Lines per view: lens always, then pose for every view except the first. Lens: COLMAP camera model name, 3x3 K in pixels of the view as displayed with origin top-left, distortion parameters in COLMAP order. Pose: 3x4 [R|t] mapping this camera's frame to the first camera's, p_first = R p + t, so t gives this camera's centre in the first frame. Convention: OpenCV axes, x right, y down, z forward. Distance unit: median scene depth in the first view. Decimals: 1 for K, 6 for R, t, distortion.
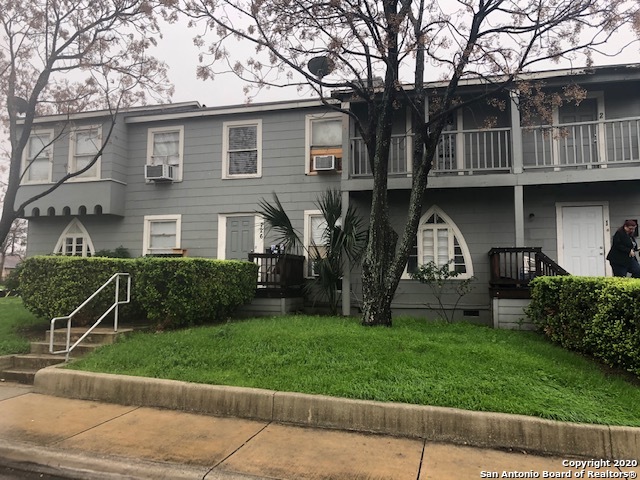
lens RADIAL K [[523.6, 0, 317.6], [0, 523.6, 235.3], [0, 0, 1]] dist [0.037280, -0.039728]
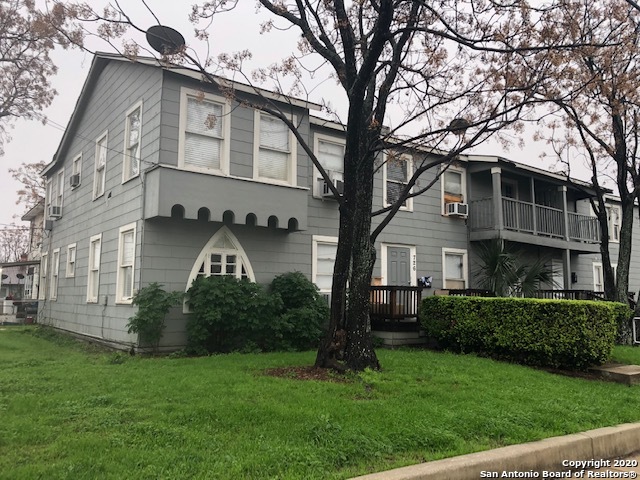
lens RADIAL K [[523.6, 0, 317.6], [0, 523.6, 235.3], [0, 0, 1]] dist [0.037280, -0.039728]
pose [[0.633710, 0.090550, 0.768253, -0.968491], [-0.084285, 0.995295, -0.047786, 0.002617], [-0.768965, -0.034469, 0.638361, 0.459090]]
